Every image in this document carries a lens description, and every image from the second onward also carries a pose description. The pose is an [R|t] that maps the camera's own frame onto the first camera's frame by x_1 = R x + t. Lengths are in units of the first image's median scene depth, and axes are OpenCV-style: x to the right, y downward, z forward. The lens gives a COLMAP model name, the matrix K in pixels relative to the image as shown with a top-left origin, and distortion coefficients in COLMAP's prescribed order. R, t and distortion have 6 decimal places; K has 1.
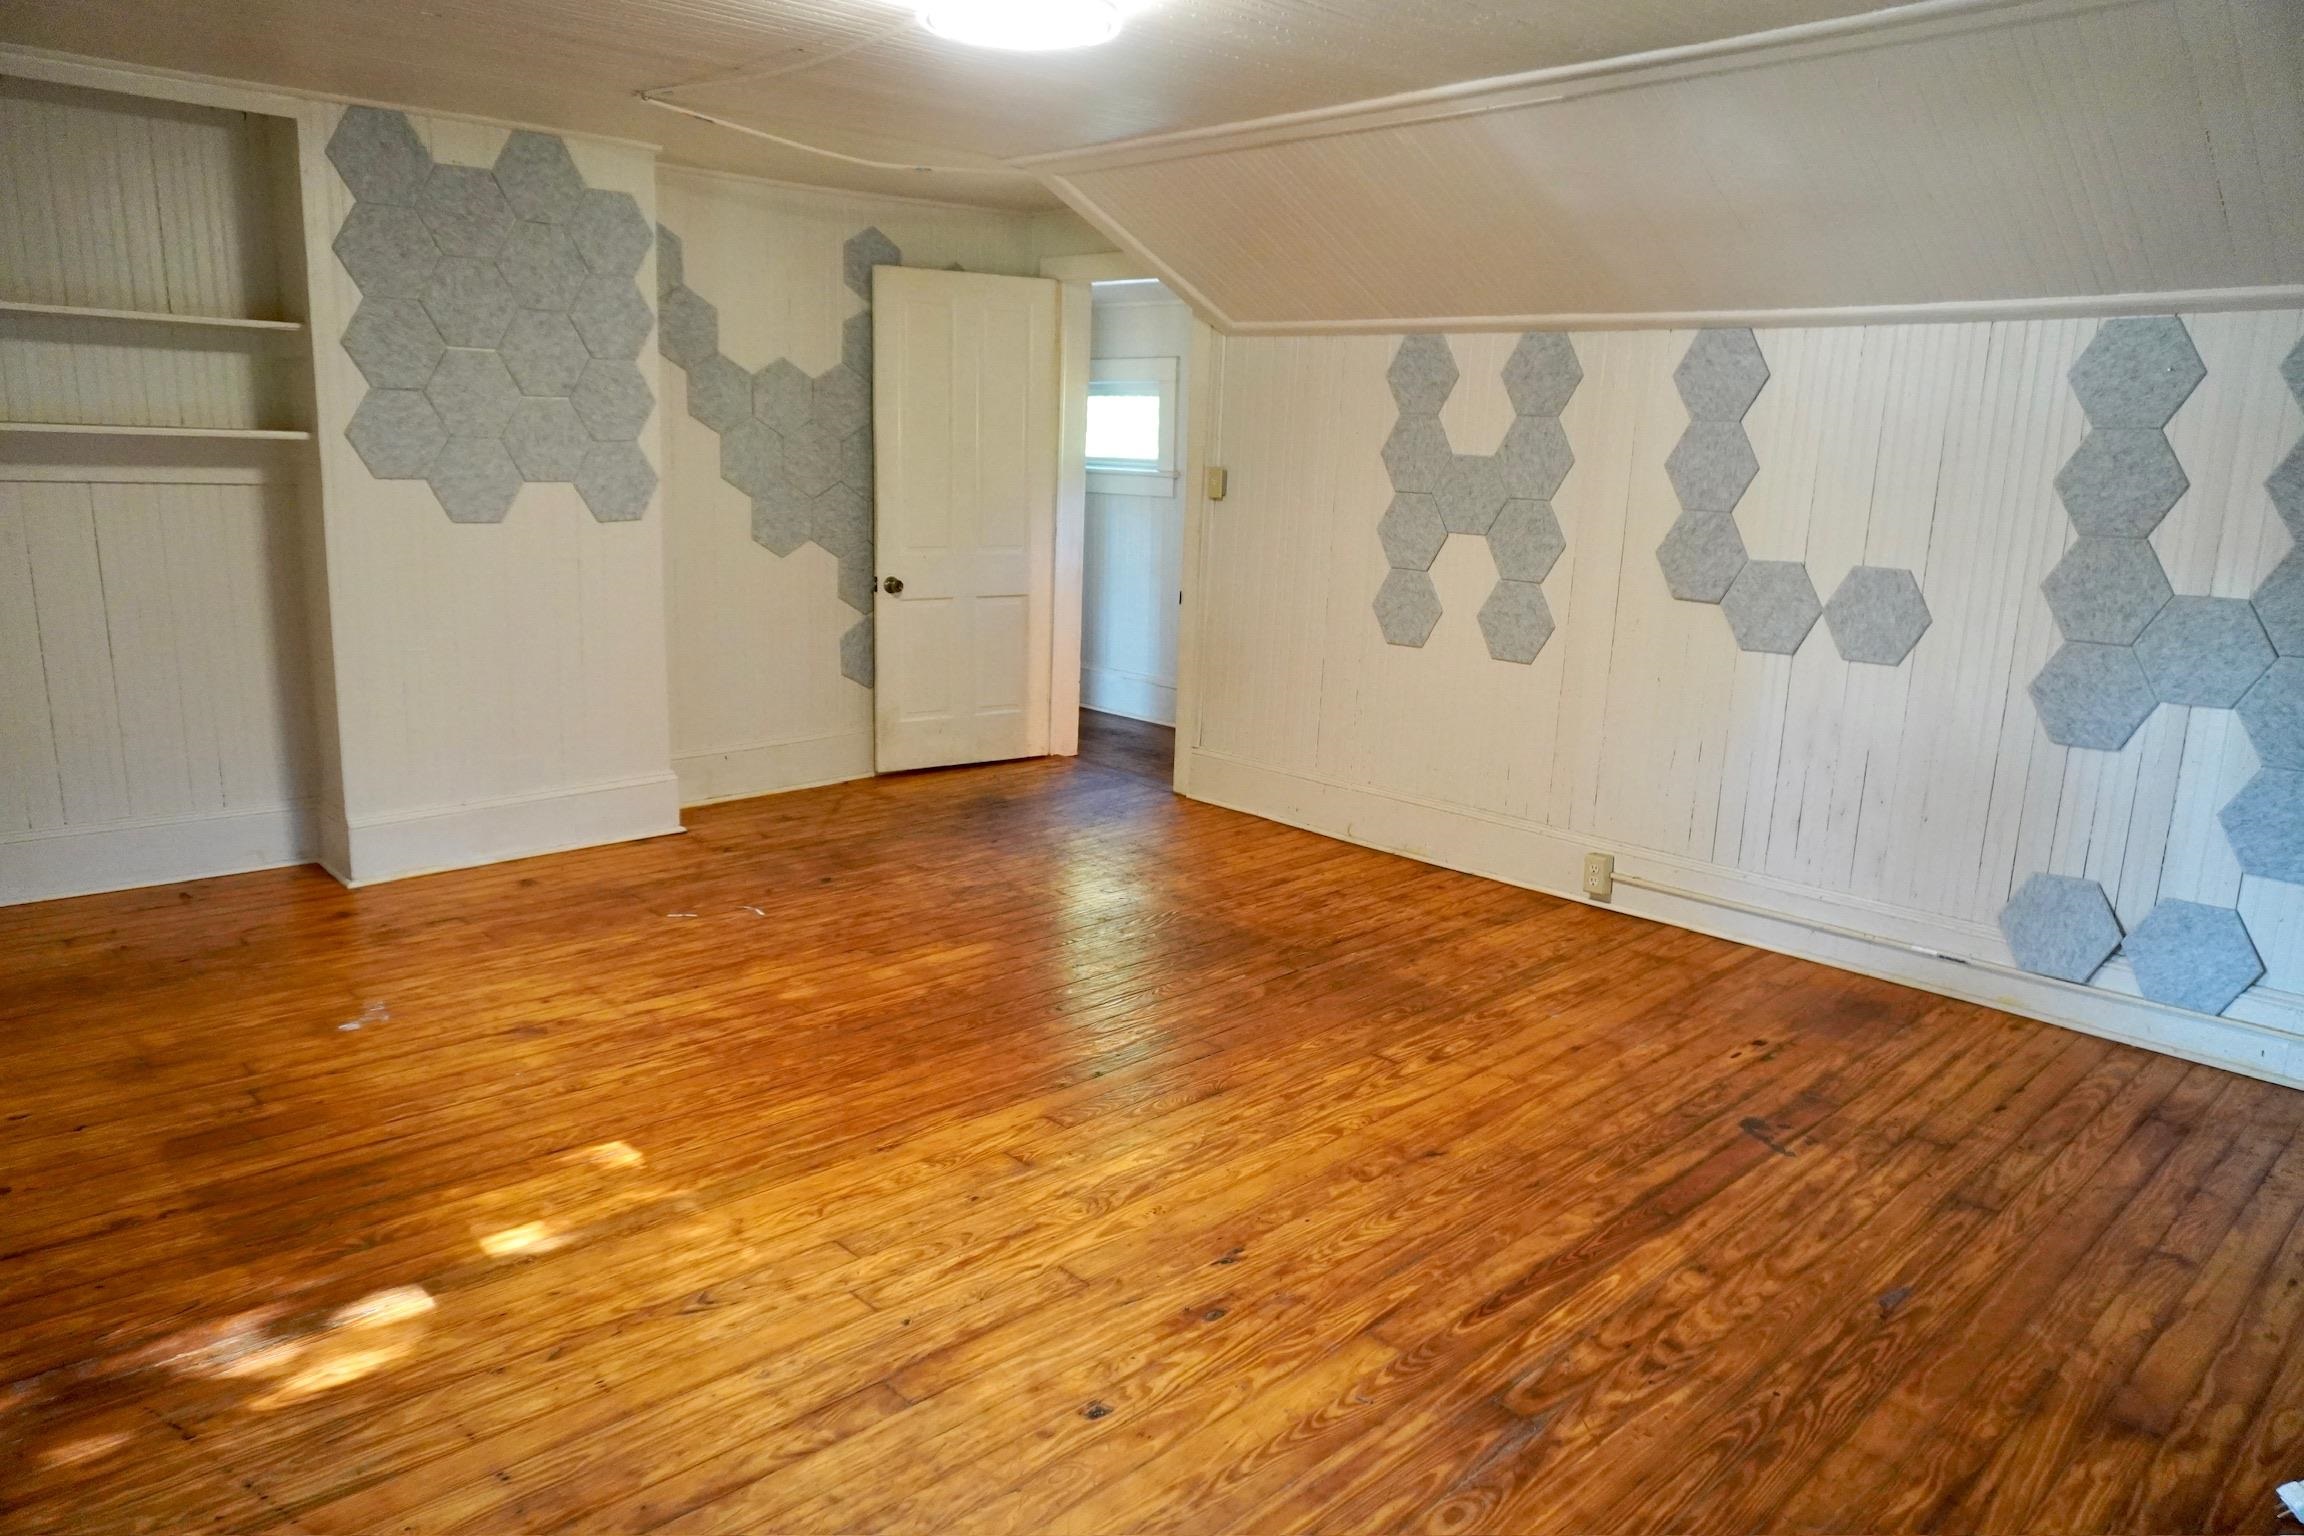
lens RADIAL K [[1539.5, 0, 1172.1], [0, 1539.5, 776.2], [0, 0, 1]] dist [-0.042868, 0.028547]
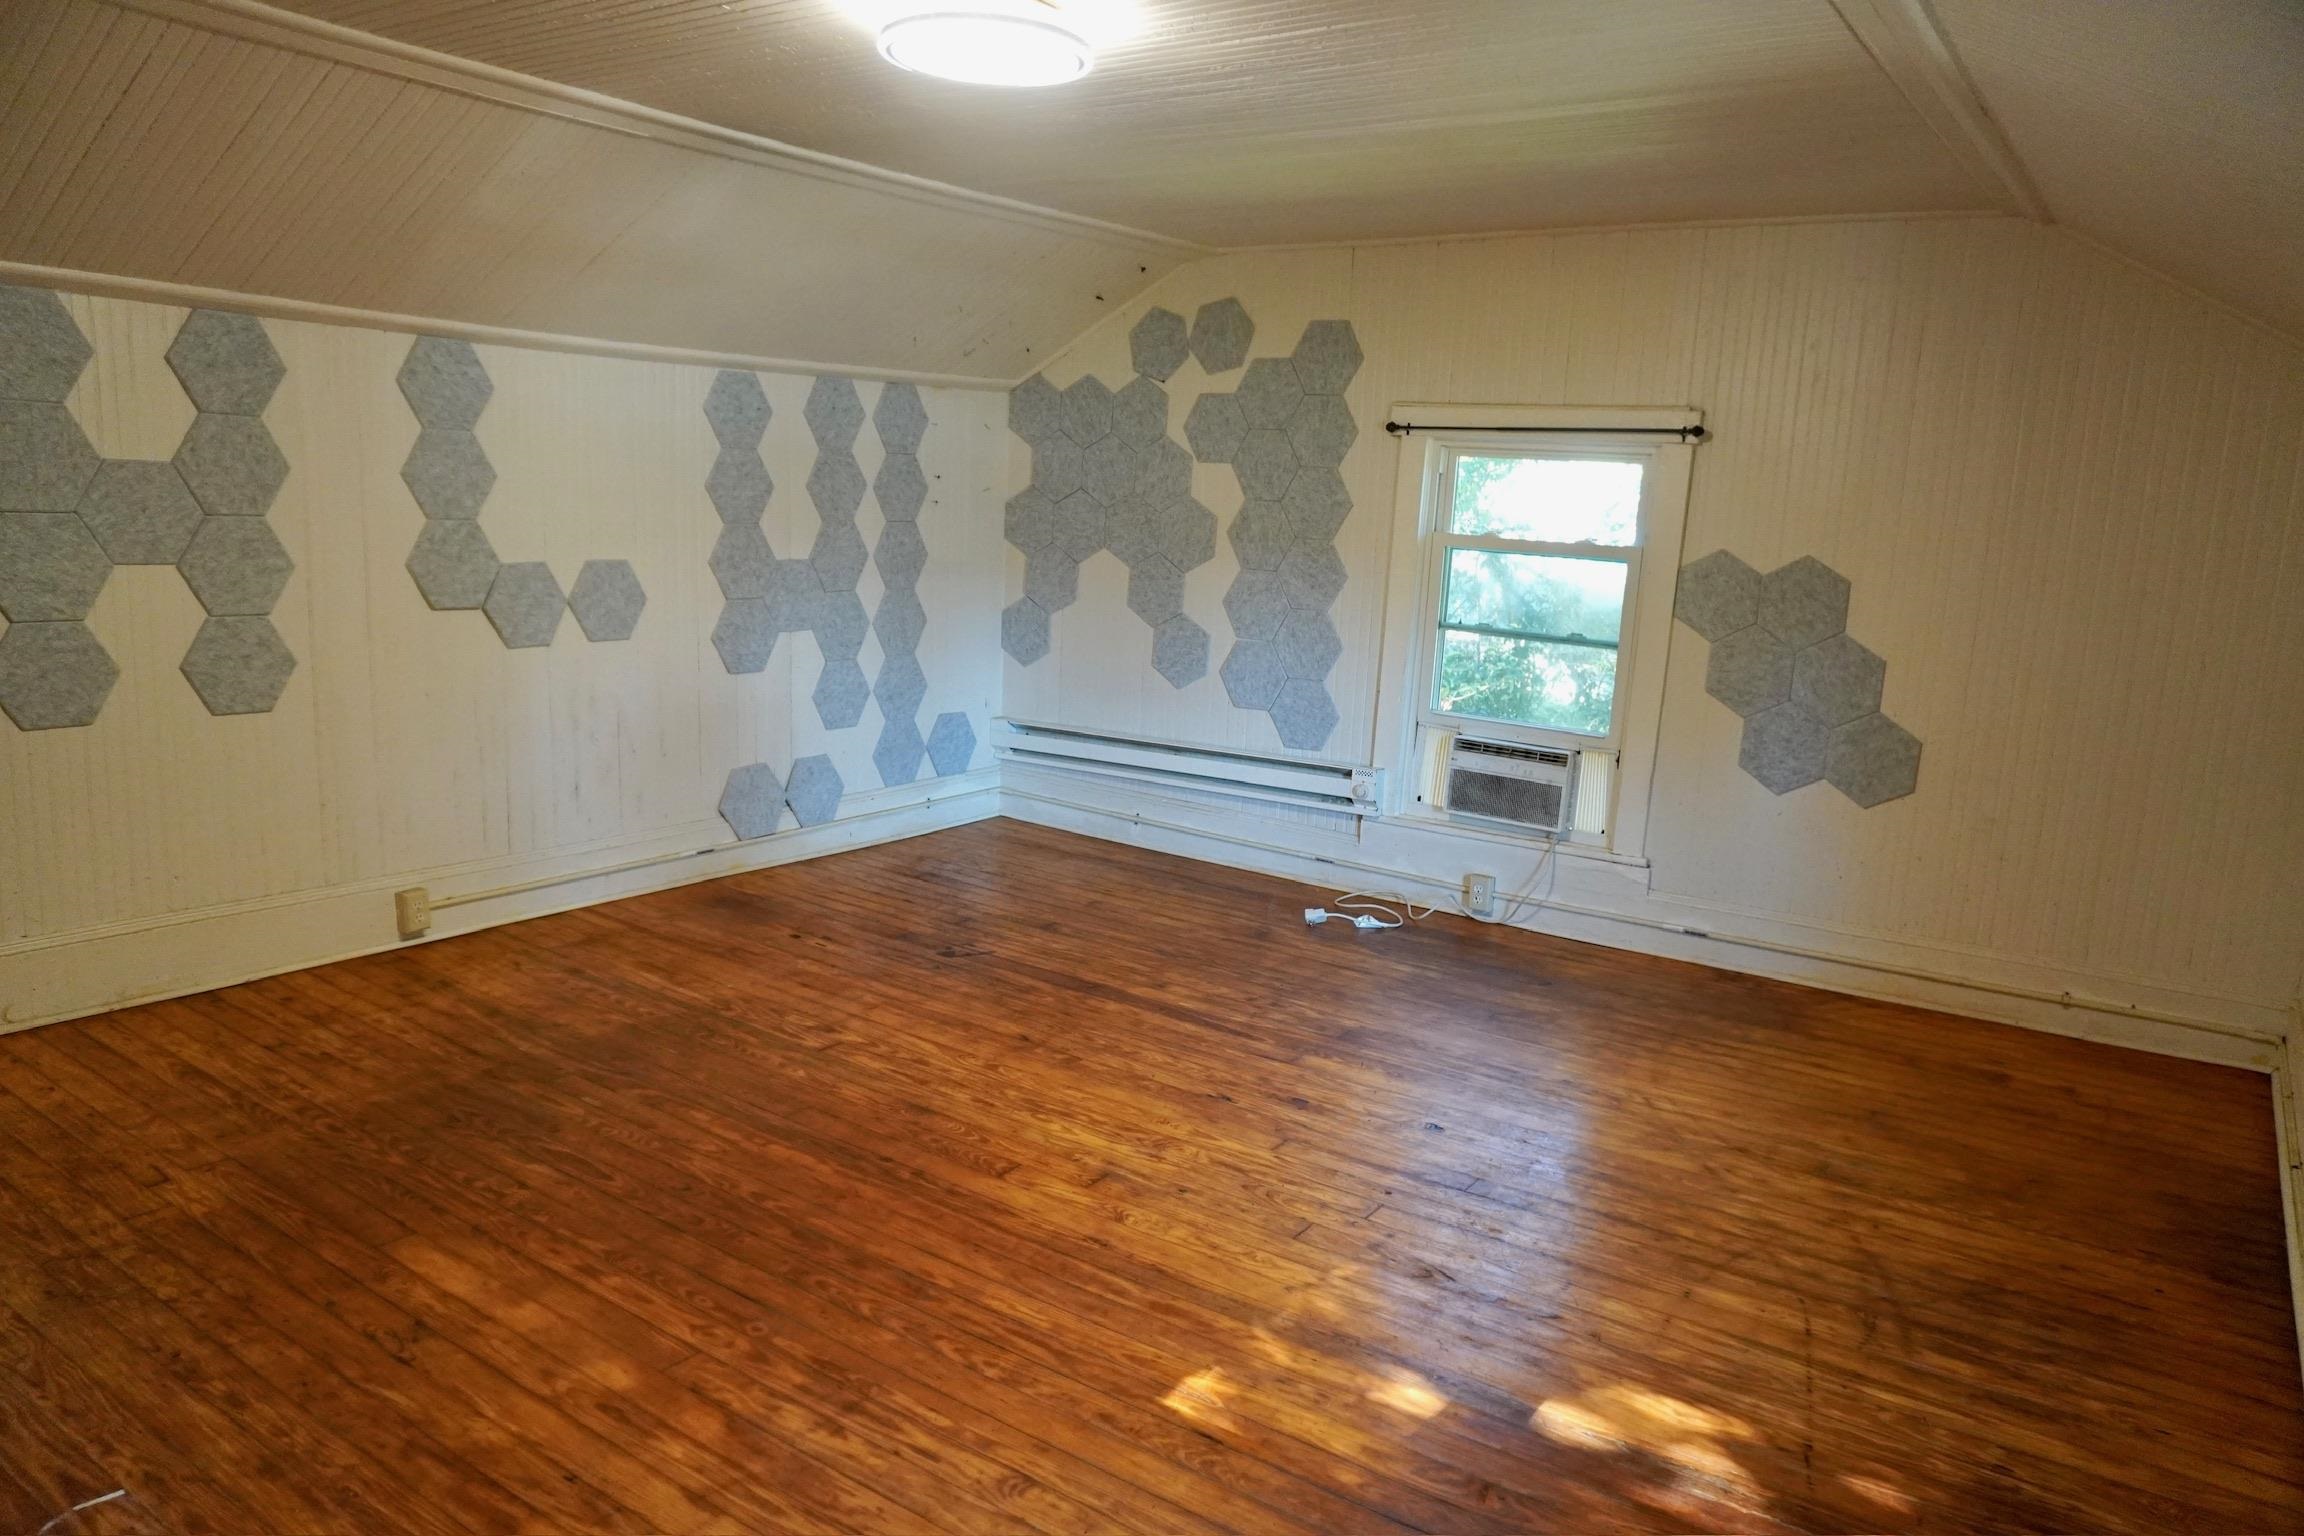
lens RADIAL K [[1539.5, 0, 1135.0], [0, 1539.5, 782.3], [0, 0, 1]] dist [-0.042868, 0.028547]
pose [[-0.177790, -0.219045, 0.959380, -0.751891], [0.156778, 0.956155, 0.247363, -0.191495], [-0.971500, 0.194388, -0.135653, 0.756470]]
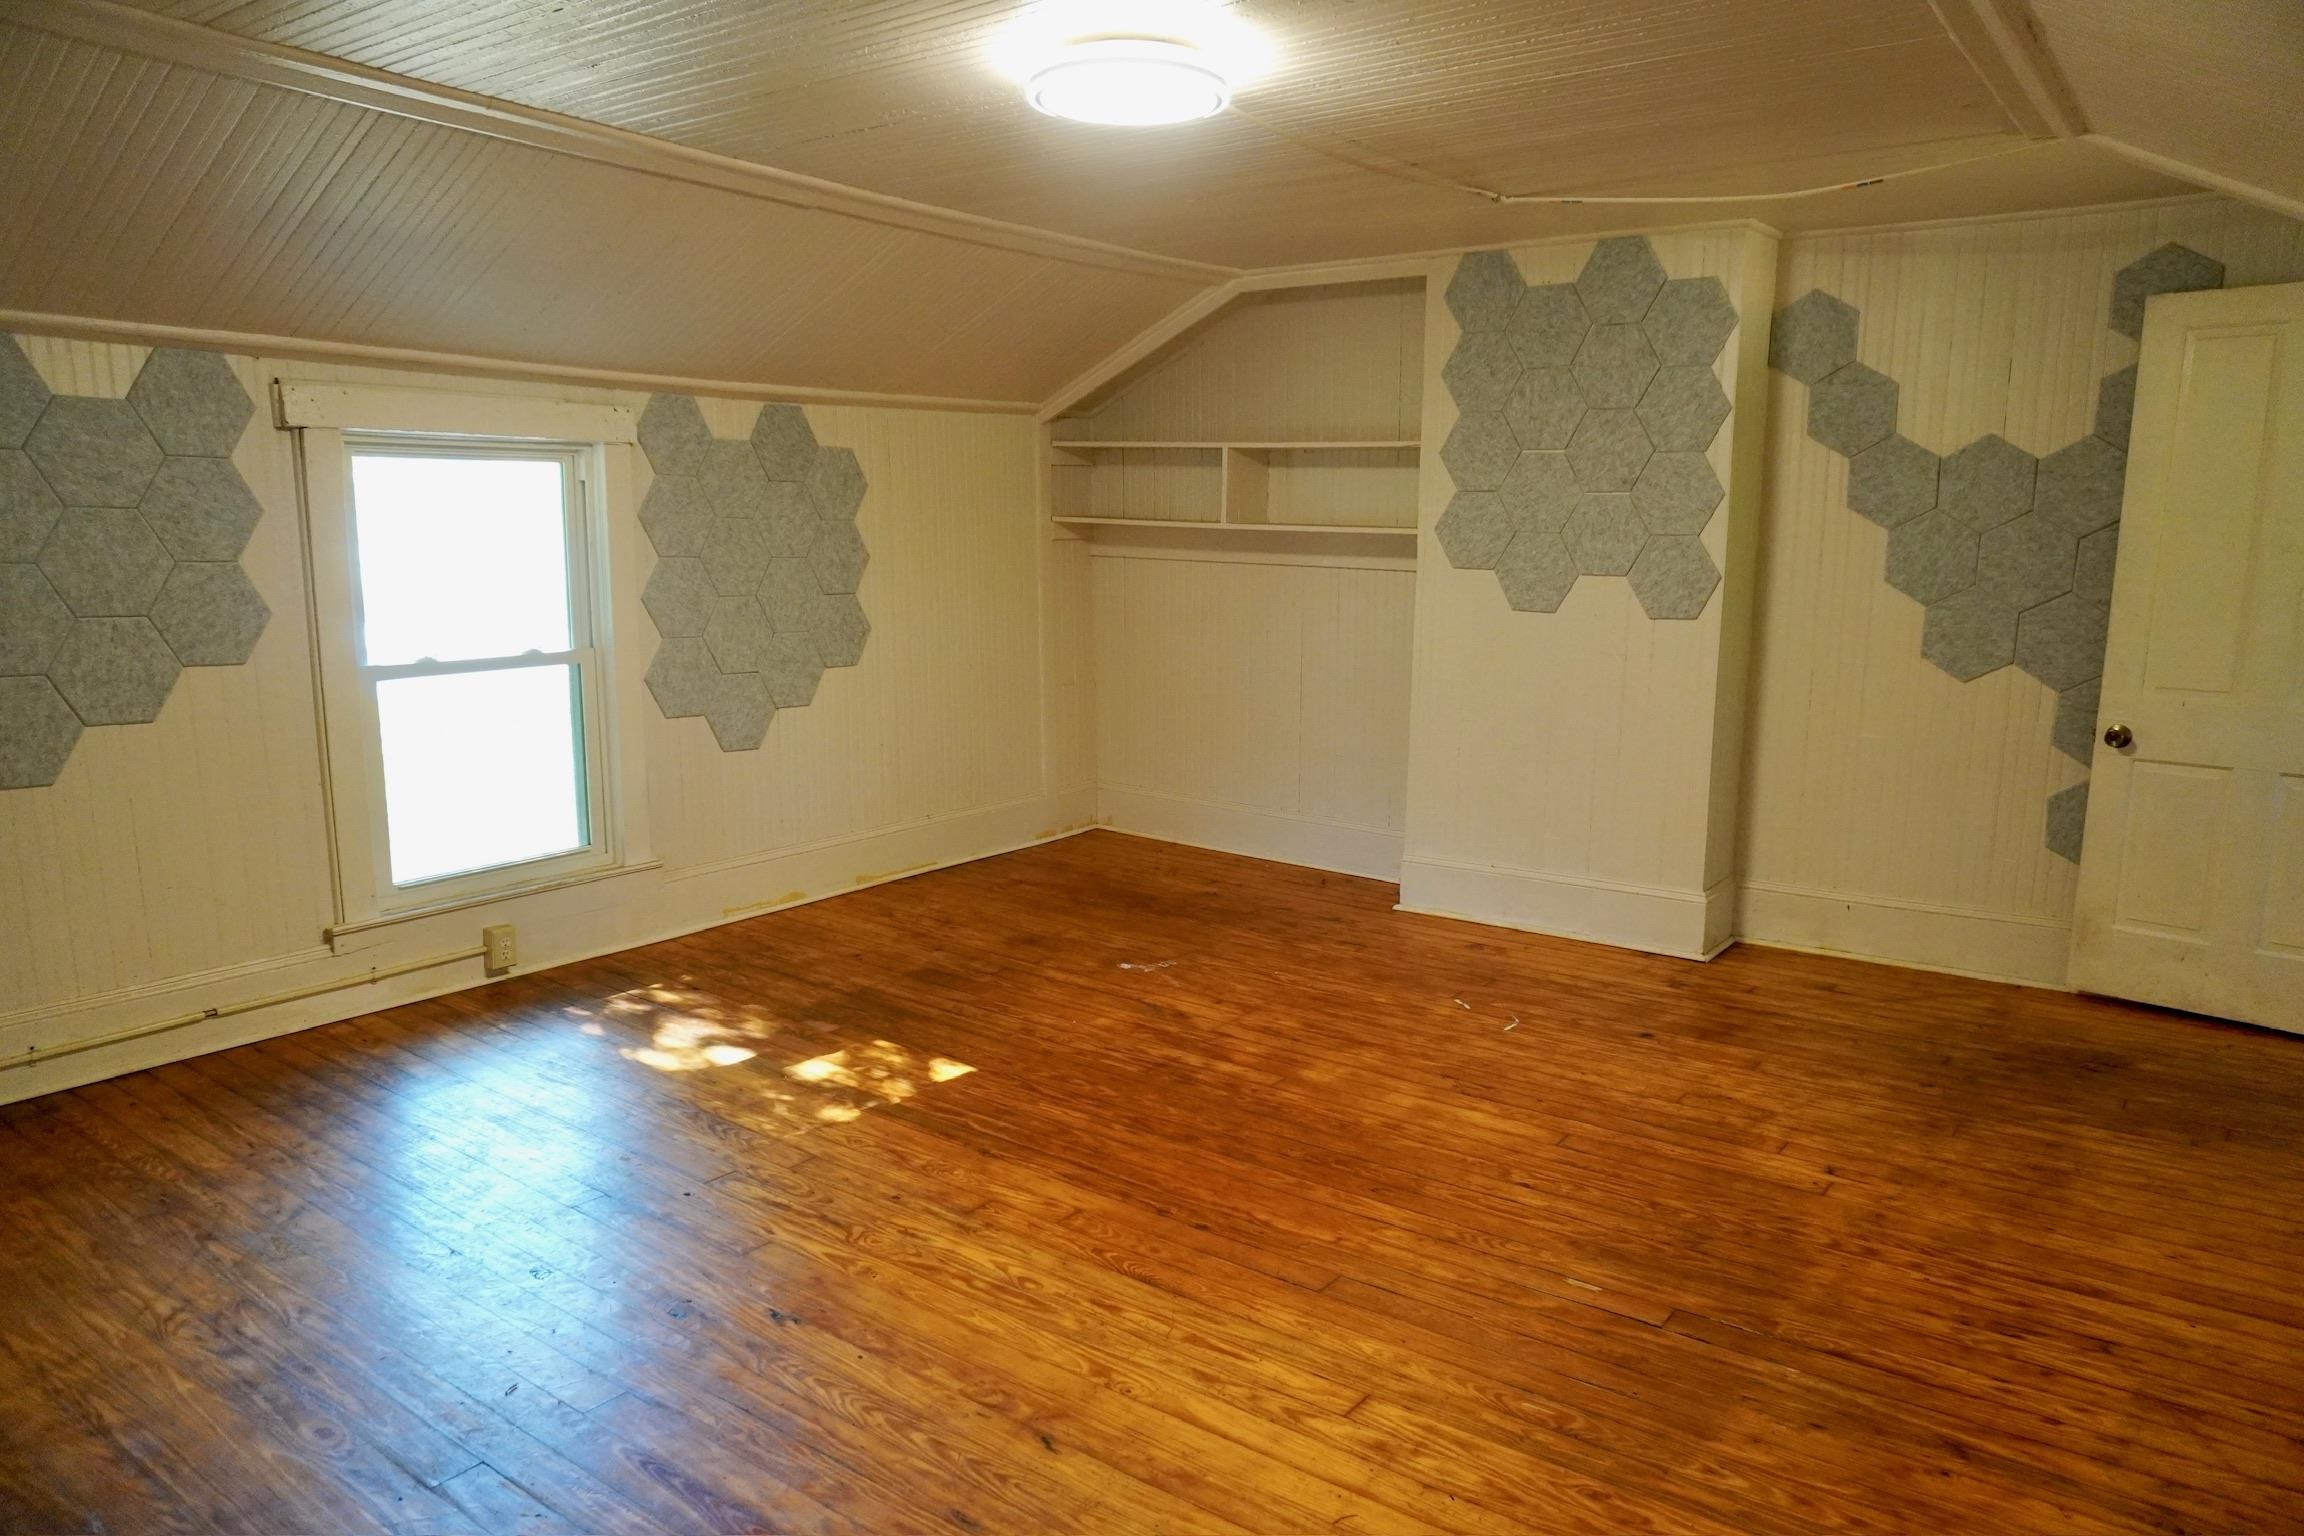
lens RADIAL K [[1539.5, 0, 1129.1], [0, 1539.5, 771.0], [0, 0, 1]] dist [-0.042868, 0.028547]
pose [[0.149956, 0.134840, -0.979455, 0.627745], [-0.214668, 0.971464, 0.100873, -0.114307], [0.965107, 0.195131, 0.174623, 0.610814]]
